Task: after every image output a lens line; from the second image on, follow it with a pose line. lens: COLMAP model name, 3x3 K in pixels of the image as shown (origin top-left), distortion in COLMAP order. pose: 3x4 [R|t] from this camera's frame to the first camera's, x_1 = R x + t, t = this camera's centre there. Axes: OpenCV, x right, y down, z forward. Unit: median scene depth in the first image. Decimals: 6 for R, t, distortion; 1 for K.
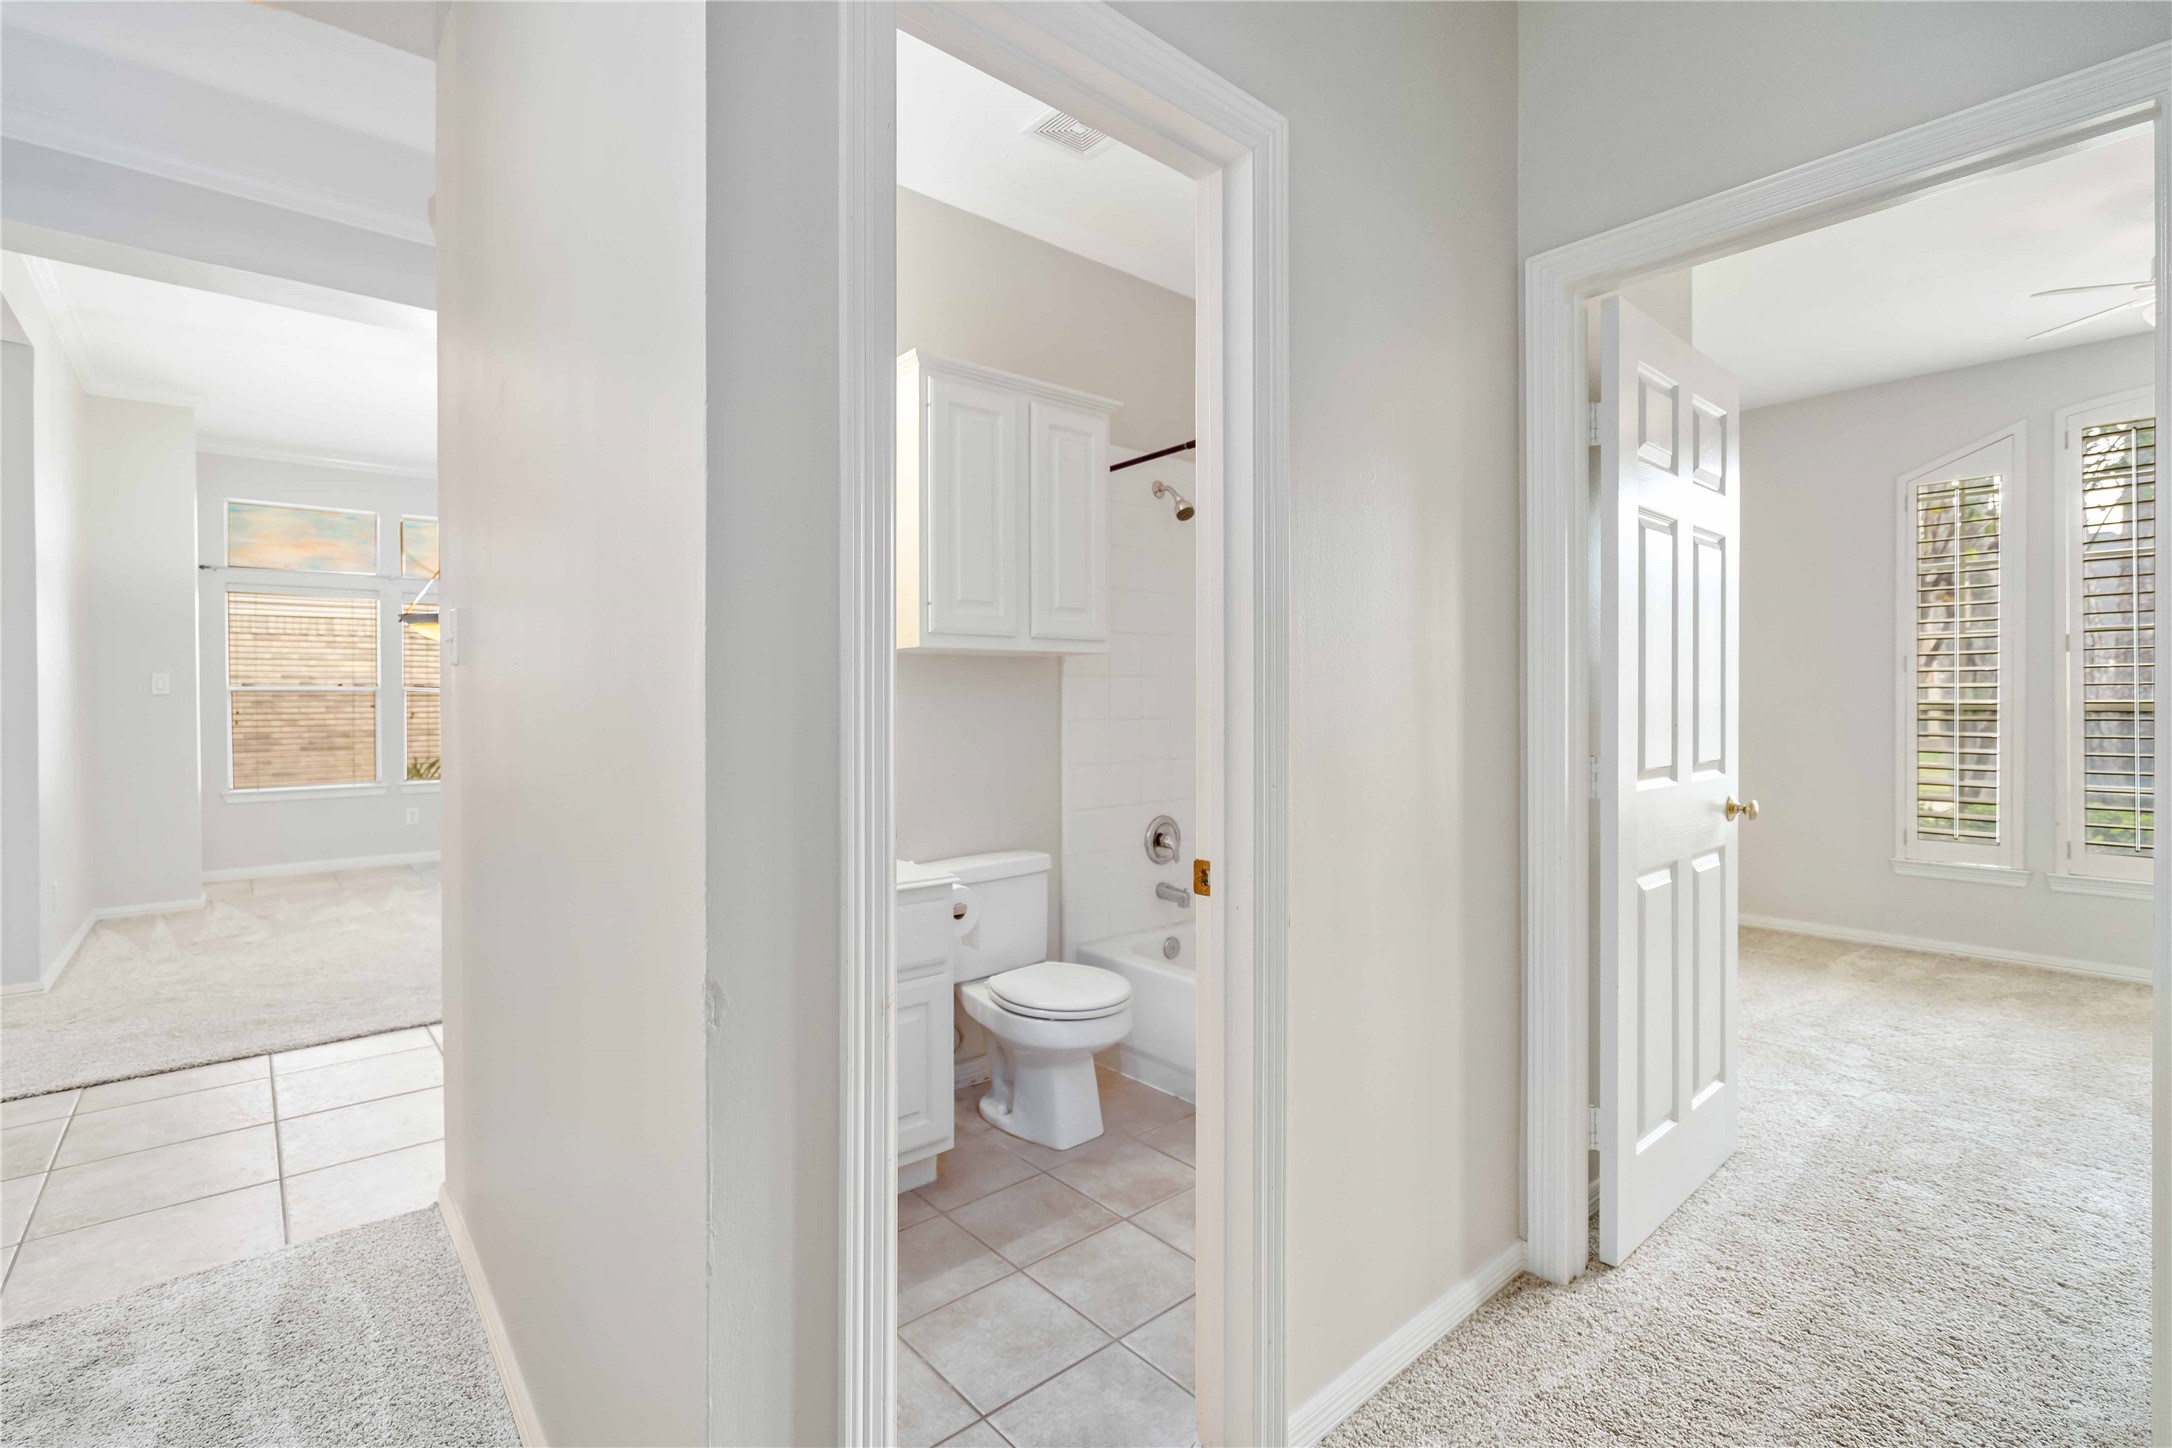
lens RADIAL K [[986.1, 0, 1084.0], [0, 986.1, 703.3], [0, 0, 1]] dist [-0.006712, 0.003032]
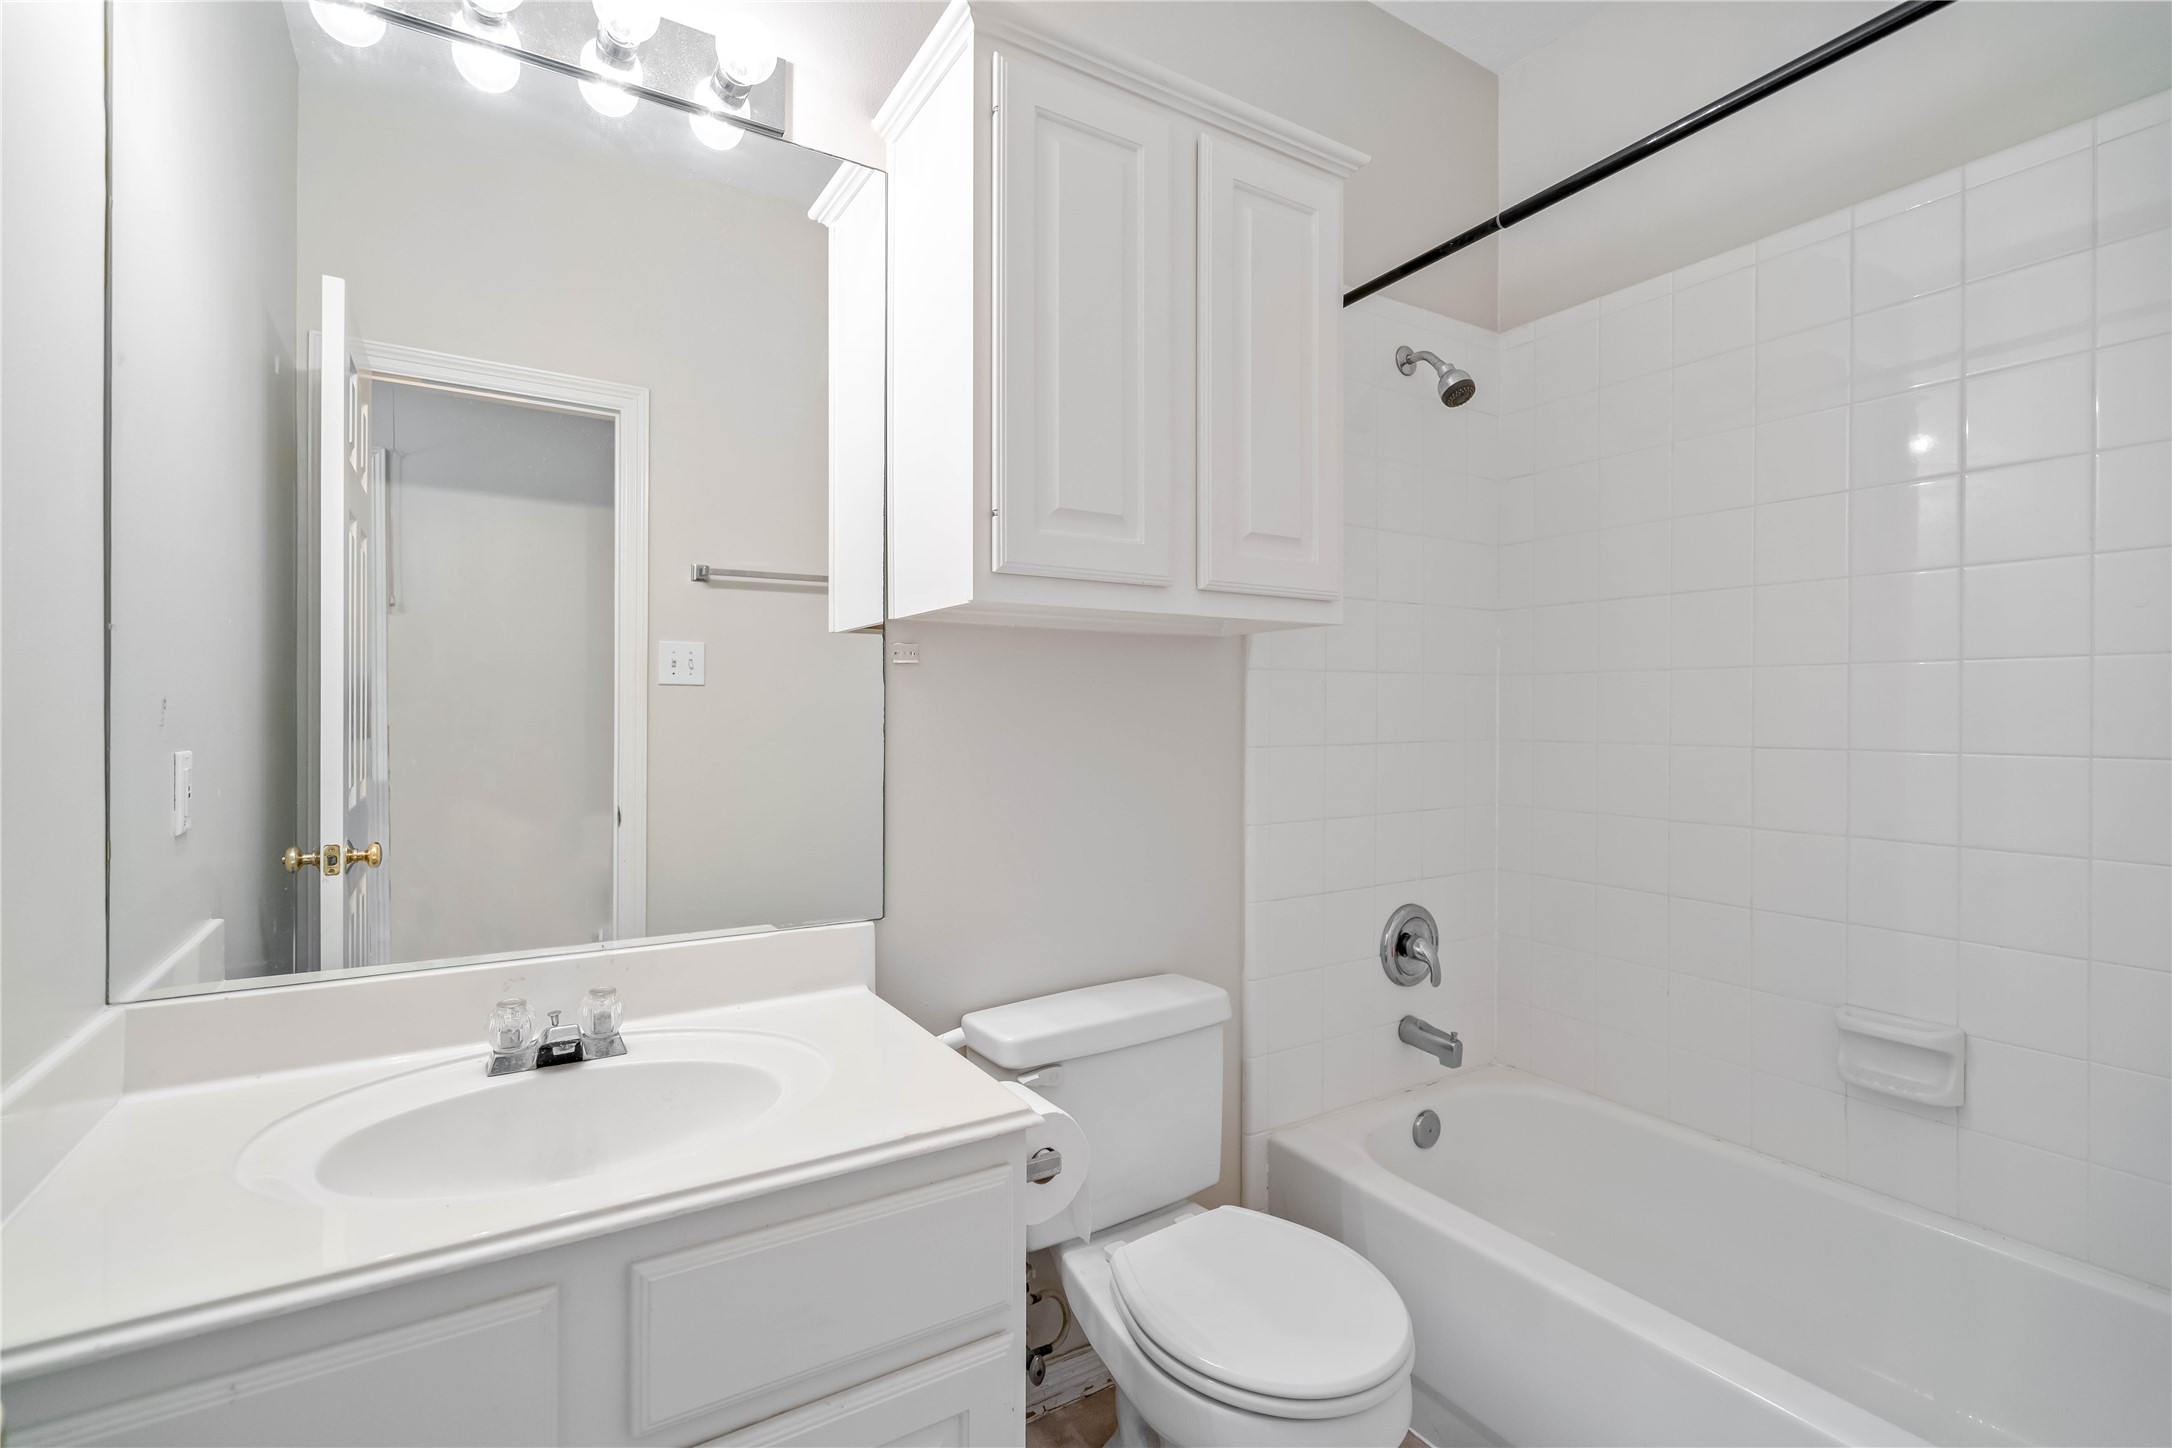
lens RADIAL K [[986.1, 0, 1081.9], [0, 986.1, 713.7], [0, 0, 1]] dist [-0.006712, 0.003032]
pose [[0.988907, 0.005297, -0.148443, -0.034846], [-0.004821, 0.999982, 0.003566, -0.003432], [0.148459, -0.002811, 0.988915, 0.451864]]
